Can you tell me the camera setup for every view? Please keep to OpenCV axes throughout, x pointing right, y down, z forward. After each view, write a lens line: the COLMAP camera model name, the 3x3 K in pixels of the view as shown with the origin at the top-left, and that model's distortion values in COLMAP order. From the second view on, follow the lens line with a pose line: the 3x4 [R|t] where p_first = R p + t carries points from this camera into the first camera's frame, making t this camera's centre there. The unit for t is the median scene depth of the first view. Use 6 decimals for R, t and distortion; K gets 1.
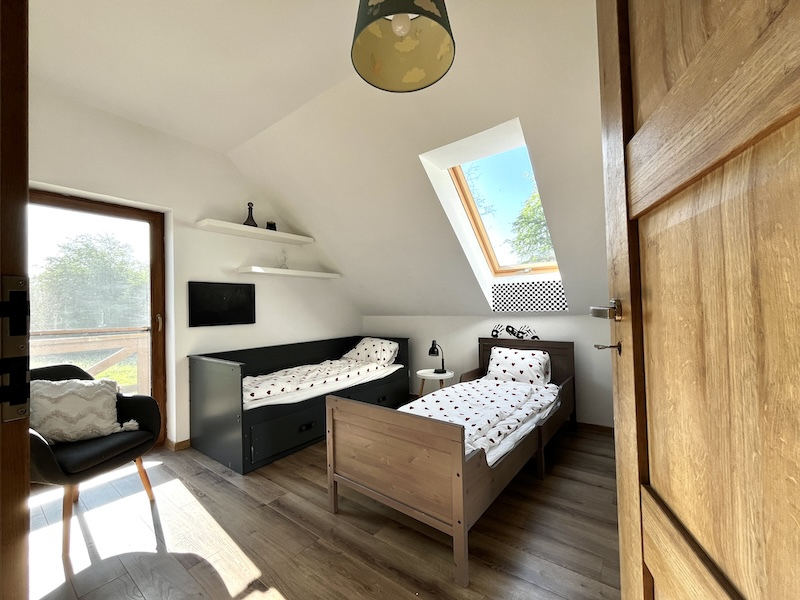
lens RADIAL K [[326.0, 0, 402.3], [0, 326.0, 300.0], [0, 0, 1]] dist [0.001091, -0.000310]
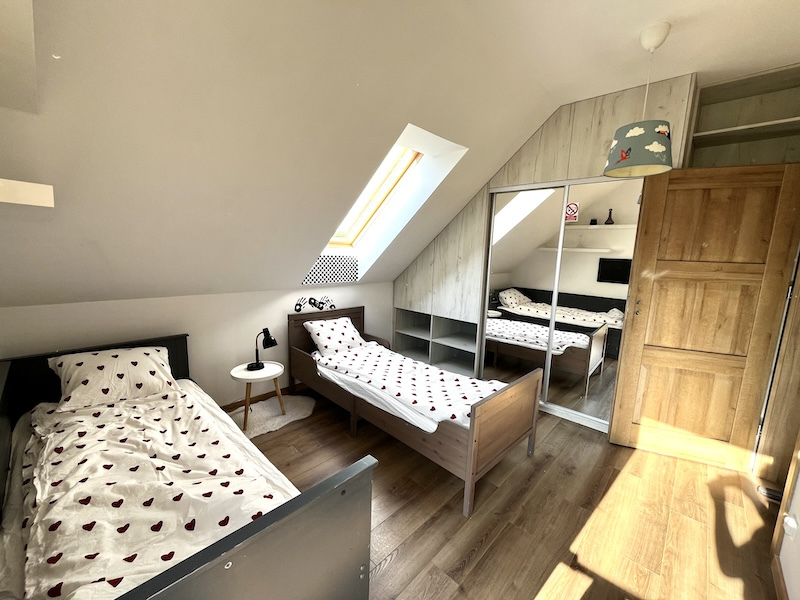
lens RADIAL K [[326.0, 0, 401.1], [0, 326.0, 300.4], [0, 0, 1]] dist [0.001091, -0.000310]
pose [[0.111589, -0.119229, 0.986576, -0.644562], [-0.061212, 0.990067, 0.126574, -0.058122], [-0.991867, -0.074515, 0.103182, 0.656588]]
